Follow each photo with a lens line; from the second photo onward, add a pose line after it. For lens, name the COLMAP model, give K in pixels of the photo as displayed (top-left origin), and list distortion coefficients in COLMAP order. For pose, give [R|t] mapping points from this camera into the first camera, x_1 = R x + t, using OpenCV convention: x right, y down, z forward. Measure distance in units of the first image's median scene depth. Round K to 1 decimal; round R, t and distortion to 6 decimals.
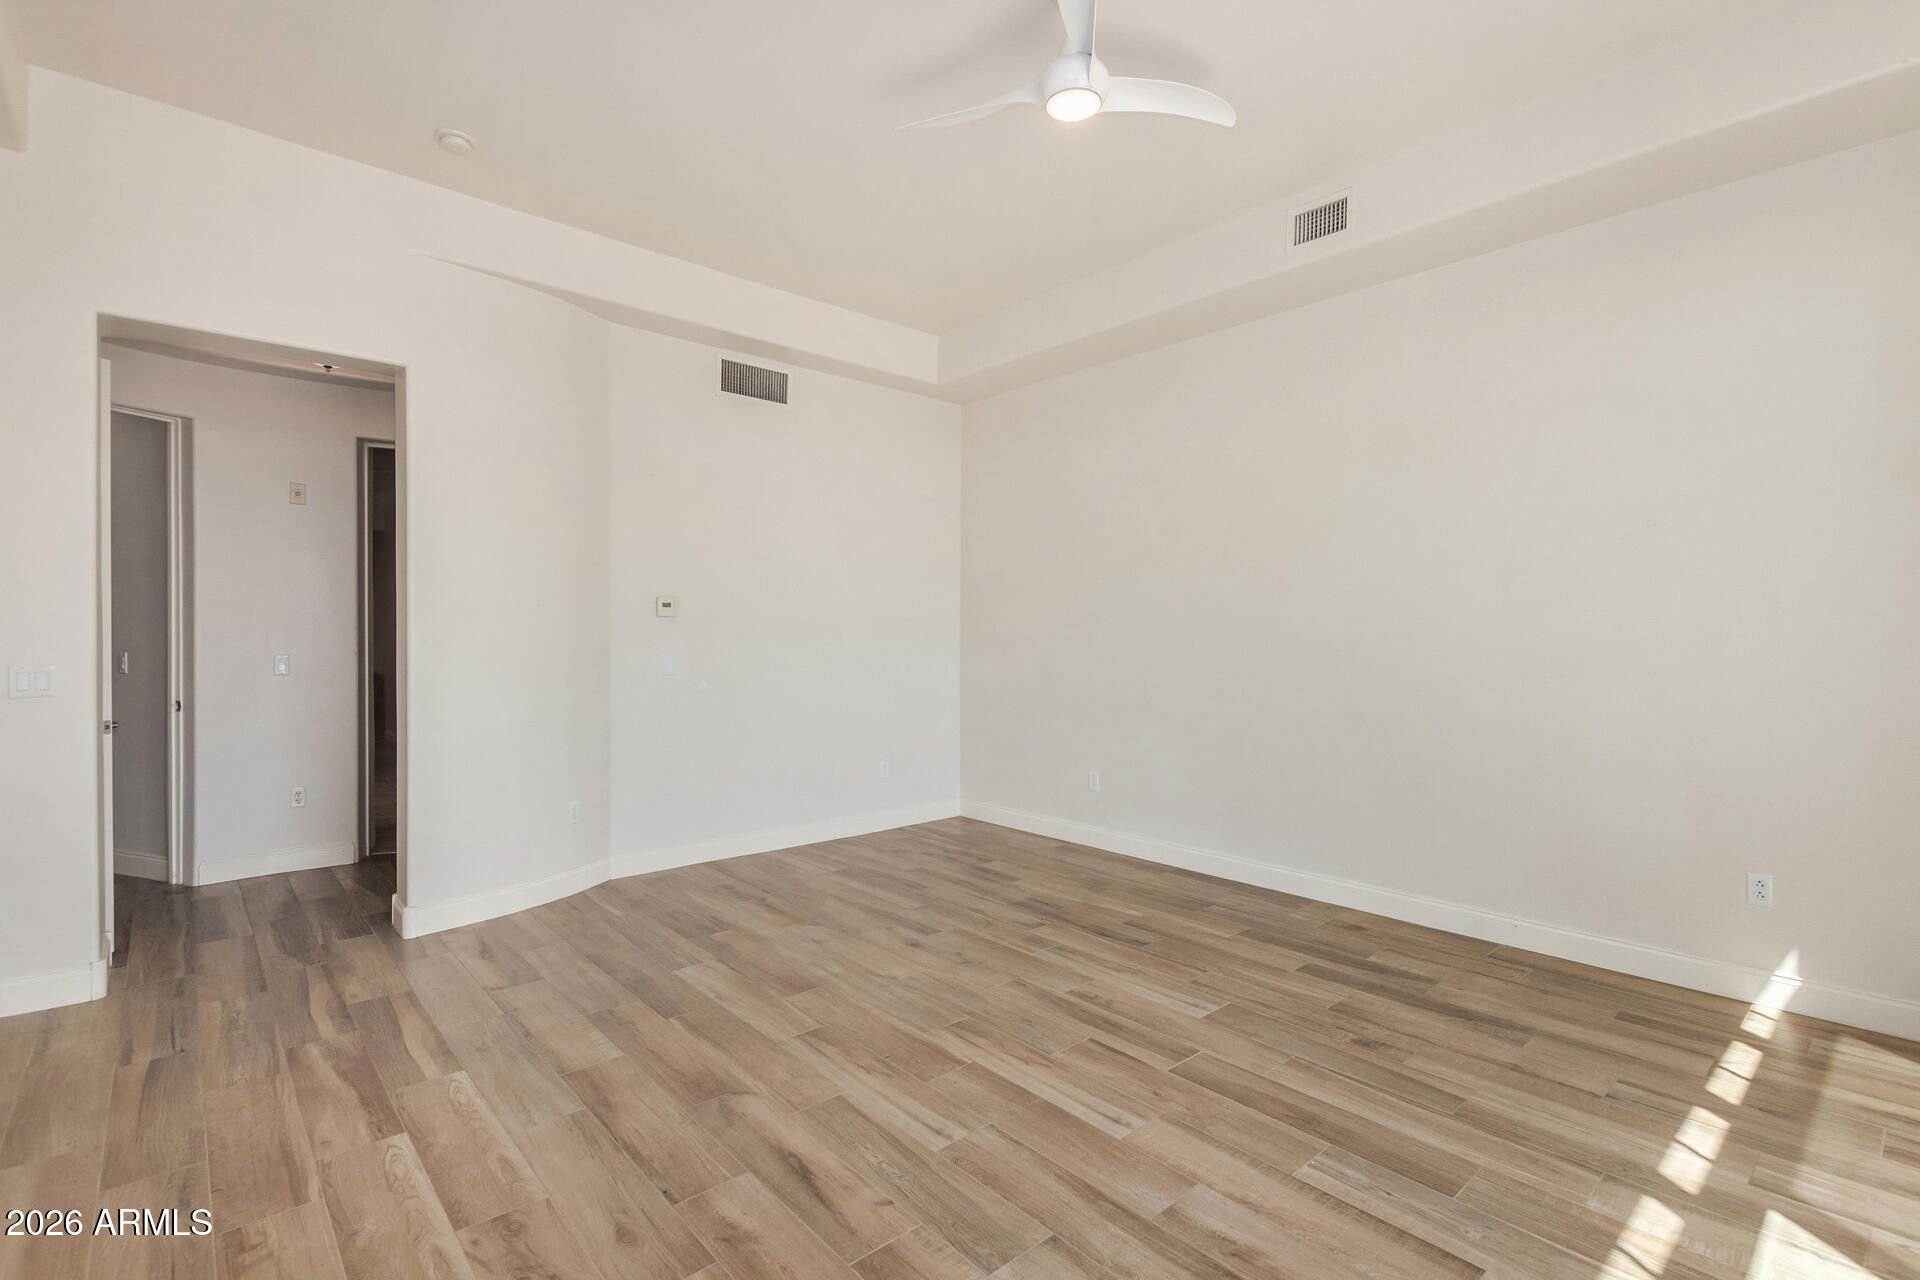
lens RADIAL K [[882.8, 0, 947.4], [0, 882.8, 648.9], [0, 0, 1]] dist [0.000825, -0.000329]
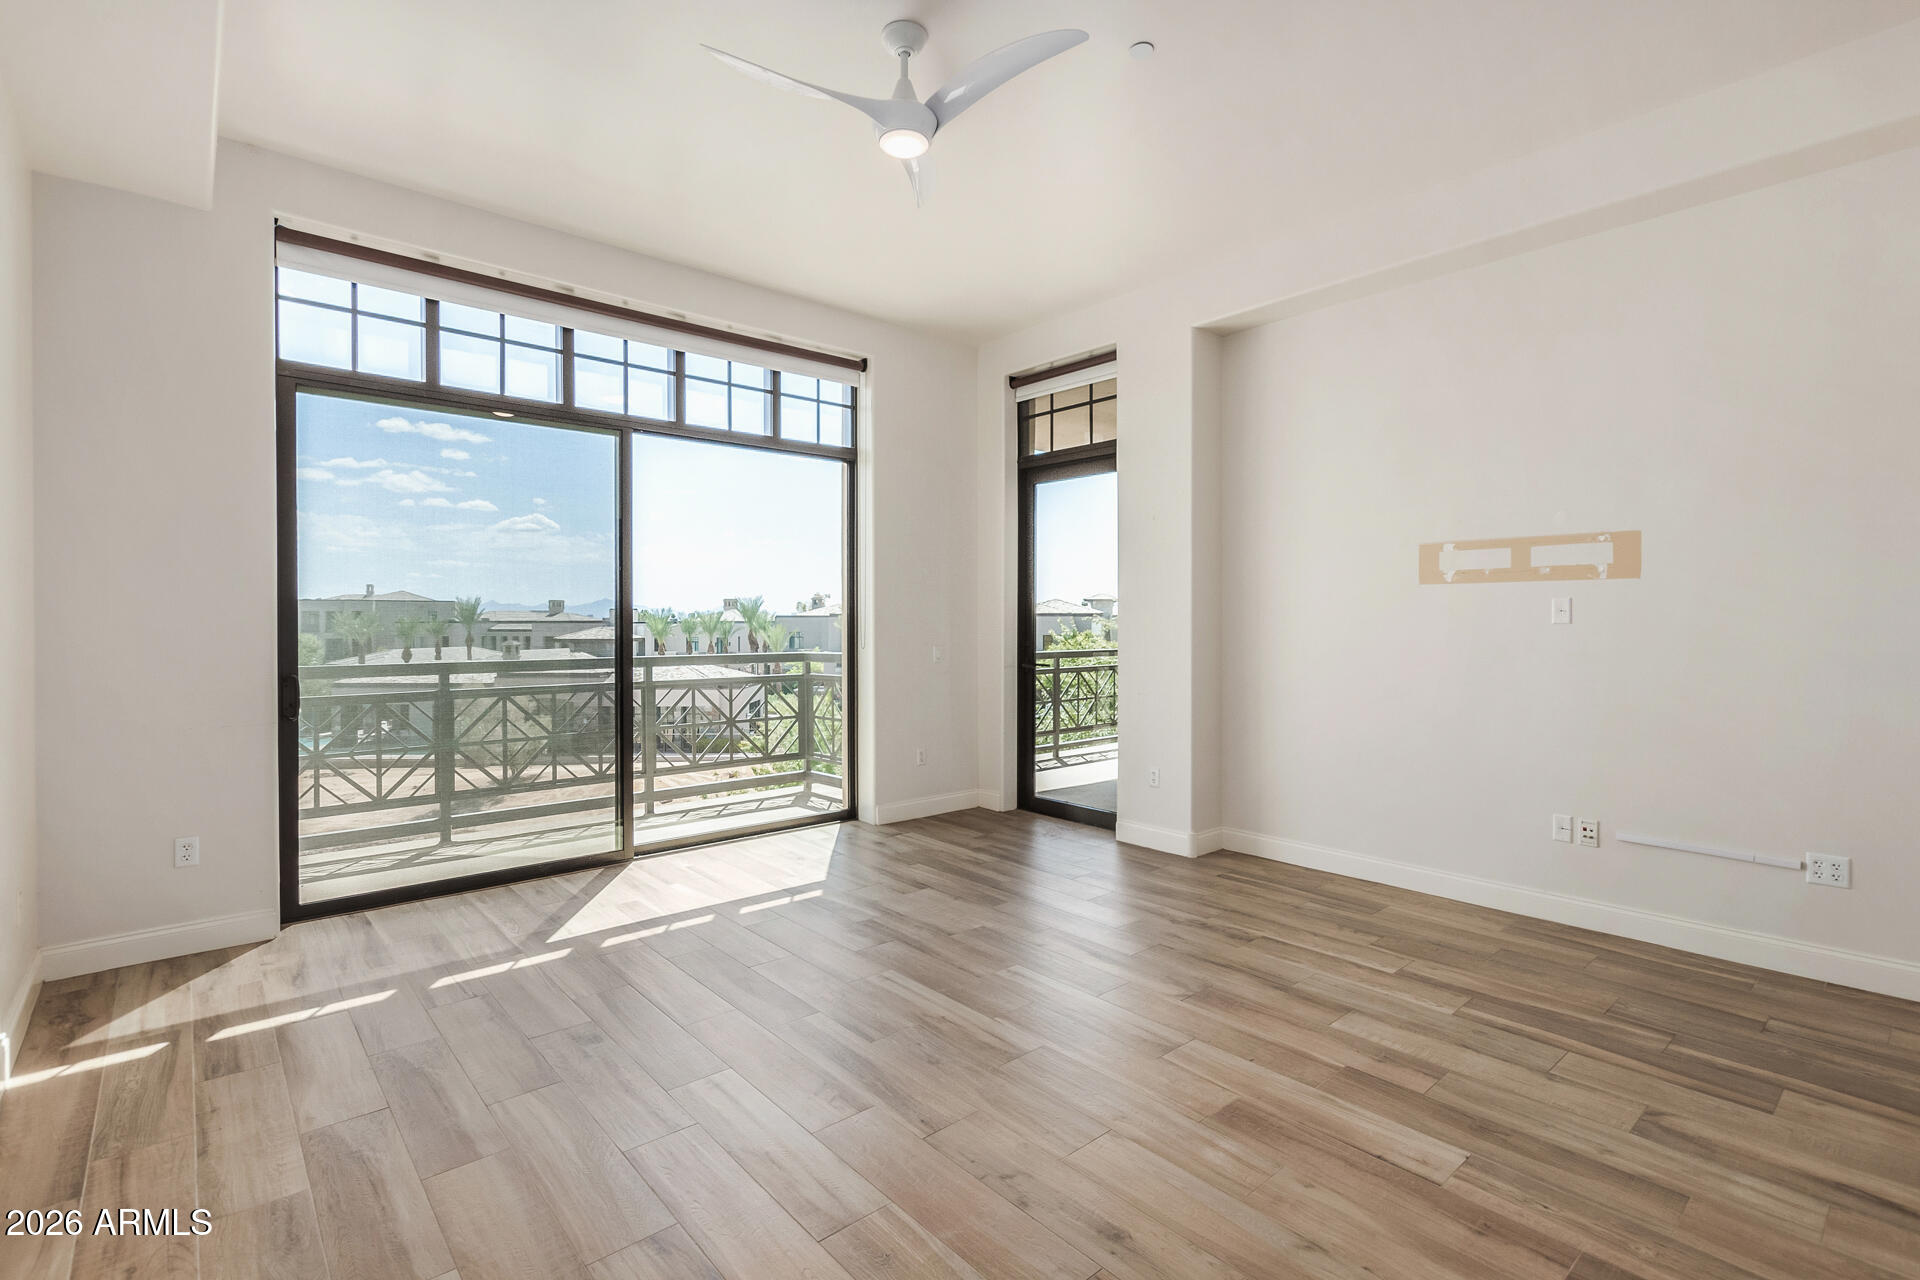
lens RADIAL K [[882.8, 0, 963.3], [0, 882.8, 621.5], [0, 0, 1]] dist [0.000825, -0.000329]
pose [[-0.999990, -0.002710, -0.003636, 0.063198], [-0.002782, 0.999798, 0.019888, -0.033810], [0.003581, 0.019897, -0.999796, 1.832040]]
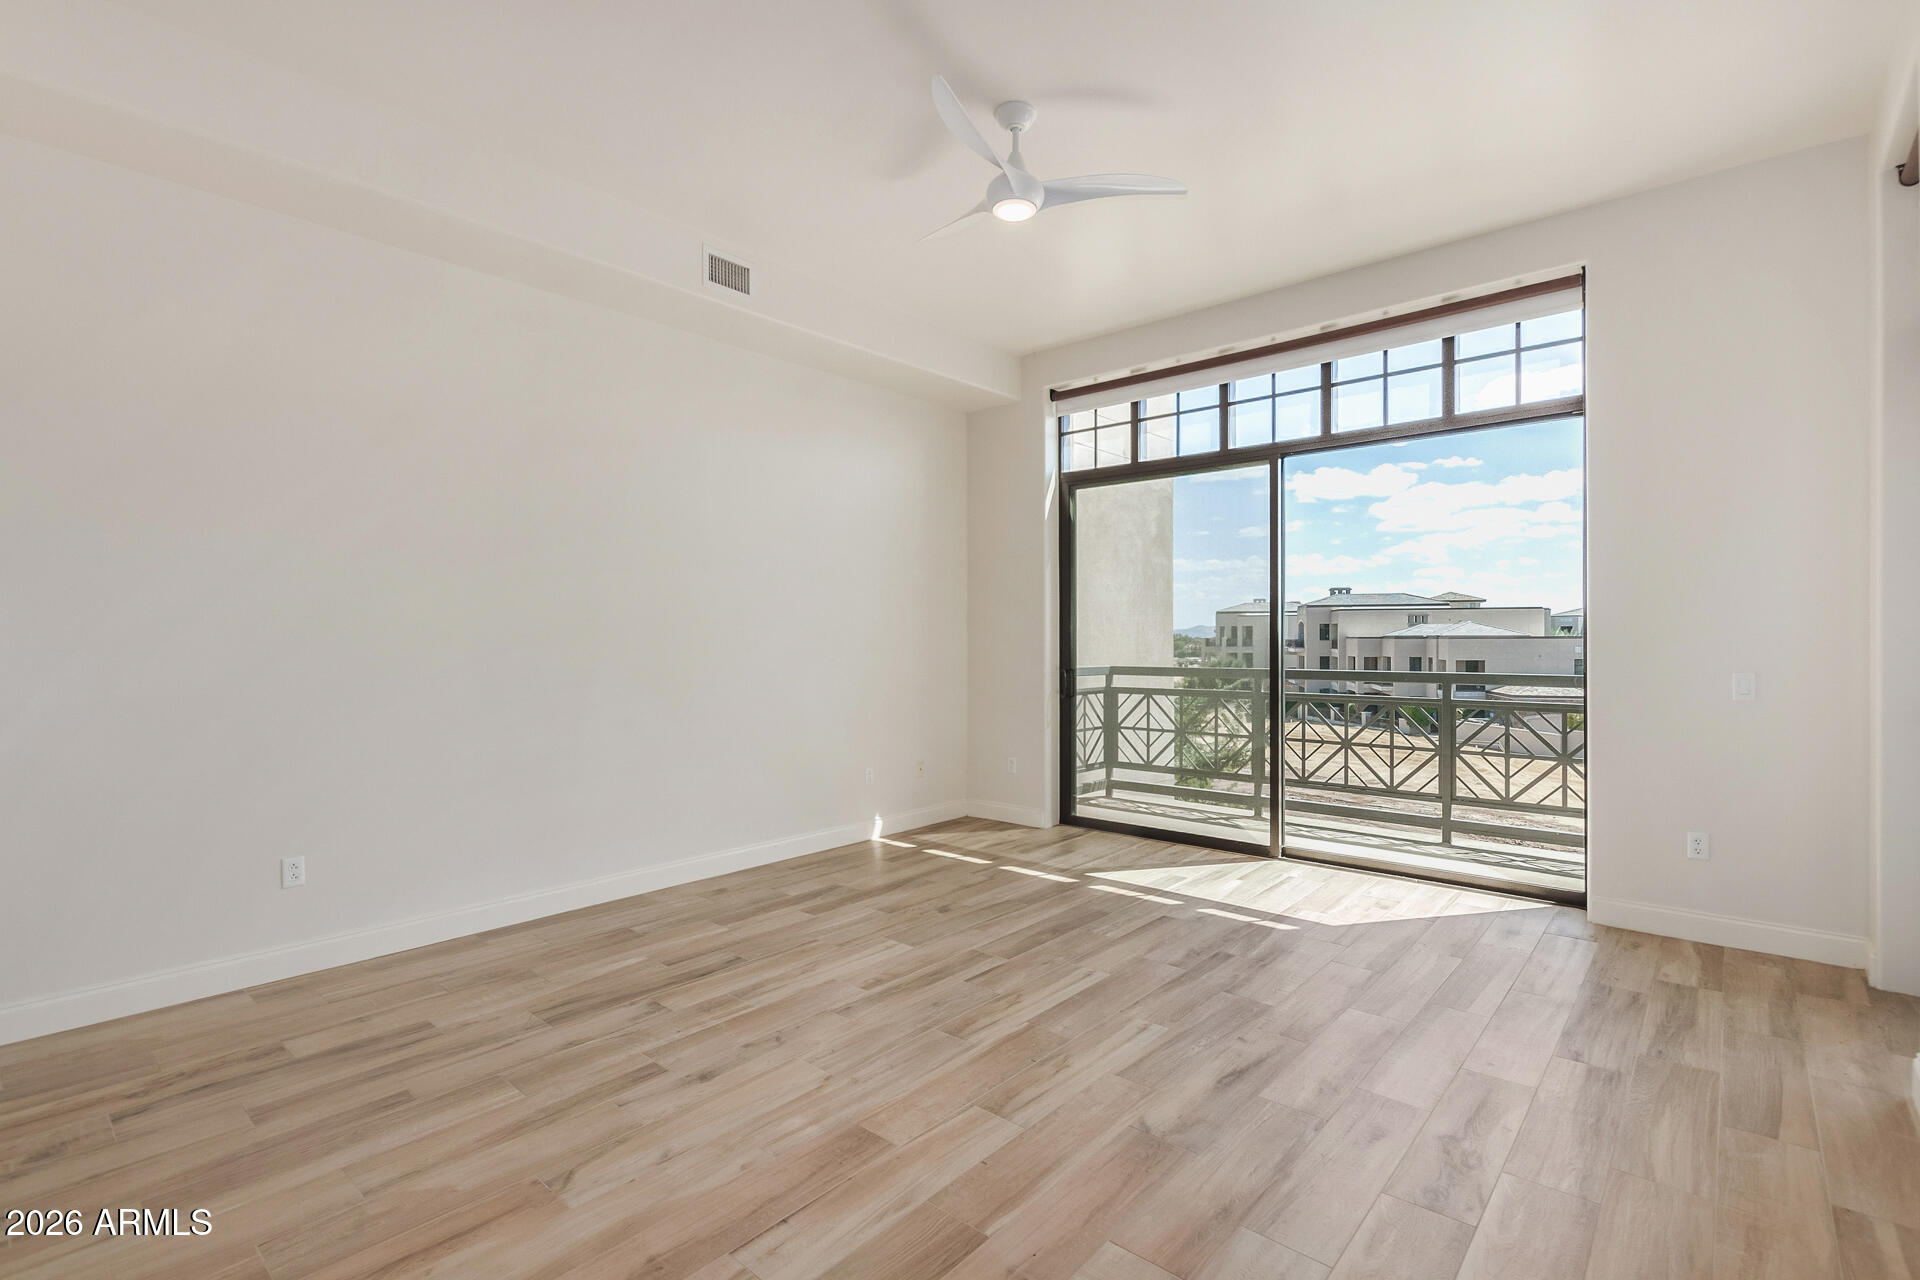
lens RADIAL K [[882.8, 0, 962.4], [0, 882.8, 641.5], [0, 0, 1]] dist [0.000825, -0.000329]
pose [[-0.135049, -0.007019, 0.990814, -0.933026], [0.022058, 0.999706, 0.010088, -0.019647], [-0.990593, 0.023217, -0.134854, 1.078741]]
